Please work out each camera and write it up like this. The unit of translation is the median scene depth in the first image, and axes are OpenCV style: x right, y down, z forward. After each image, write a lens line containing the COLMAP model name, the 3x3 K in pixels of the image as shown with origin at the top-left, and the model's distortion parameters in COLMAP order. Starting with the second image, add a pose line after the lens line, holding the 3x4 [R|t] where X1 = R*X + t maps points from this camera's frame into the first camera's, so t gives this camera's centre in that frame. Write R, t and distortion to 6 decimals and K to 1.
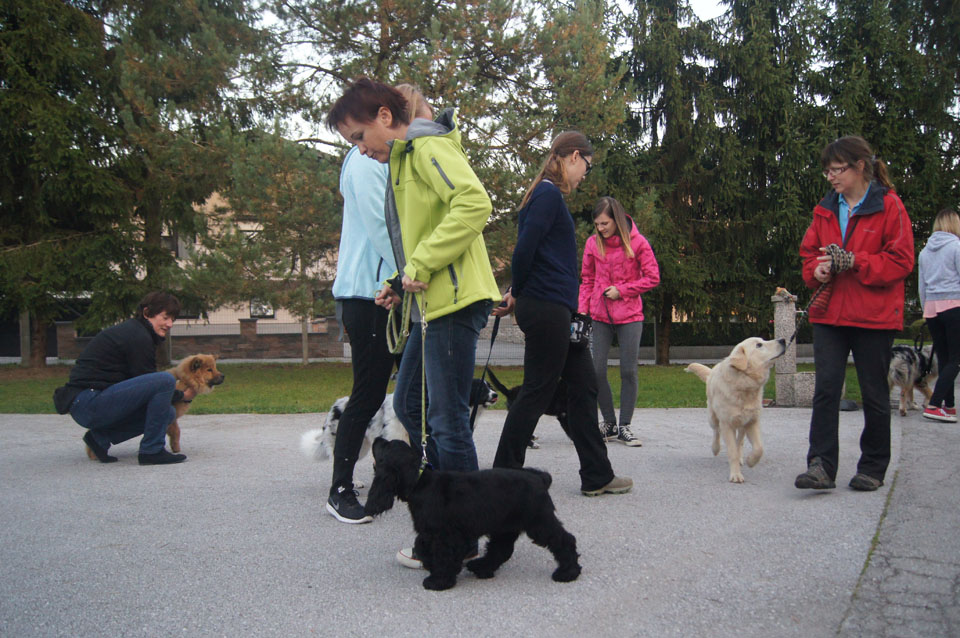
lens RADIAL K [[820.8, 0, 485.7], [0, 820.8, 340.9], [0, 0, 1]] dist [-0.054221, 0.002634]
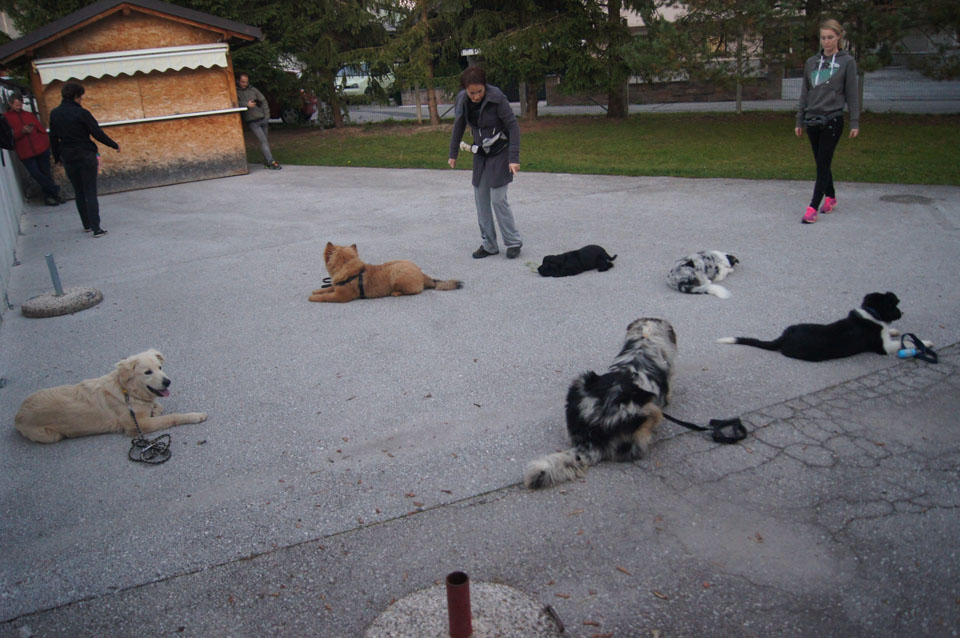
lens RADIAL K [[757.4, 0, 470.5], [0, 757.4, 324.4], [0, 0, 1]] dist [-0.077986, 0.015273]
pose [[0.831906, 0.140169, -0.536922, 0.084407], [0.050975, 0.944178, 0.325468, -0.060623], [0.552570, -0.298128, 0.778322, -0.140250]]
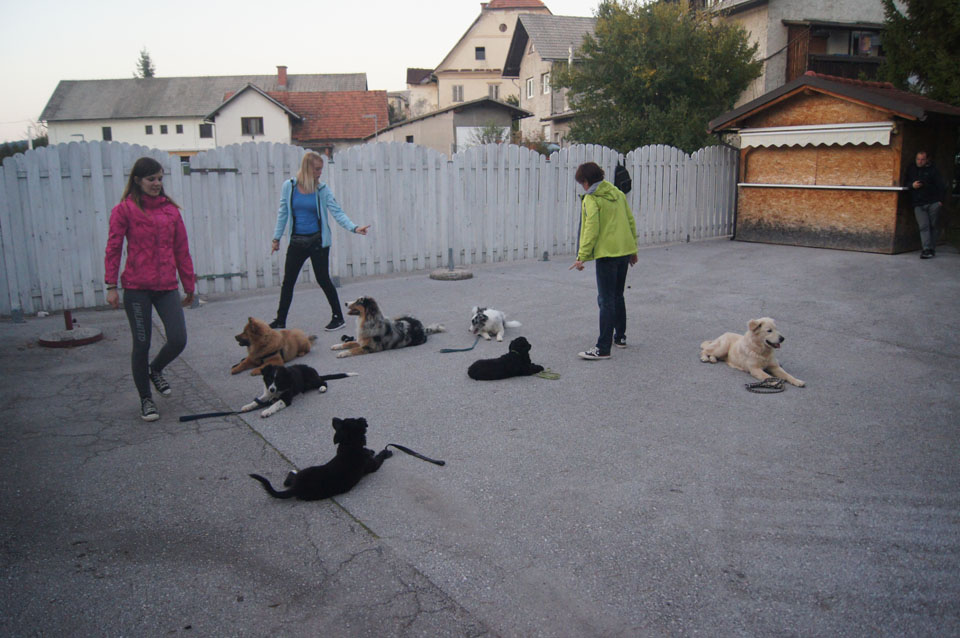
lens RADIAL K [[757.4, 0, 470.5], [0, 757.4, 324.4], [0, 0, 1]] dist [-0.077986, 0.015273]
pose [[-0.438666, 0.209349, -0.873925, 0.347065], [0.011772, 0.973742, 0.227351, -0.073859], [0.898573, 0.089443, -0.429612, 0.433501]]
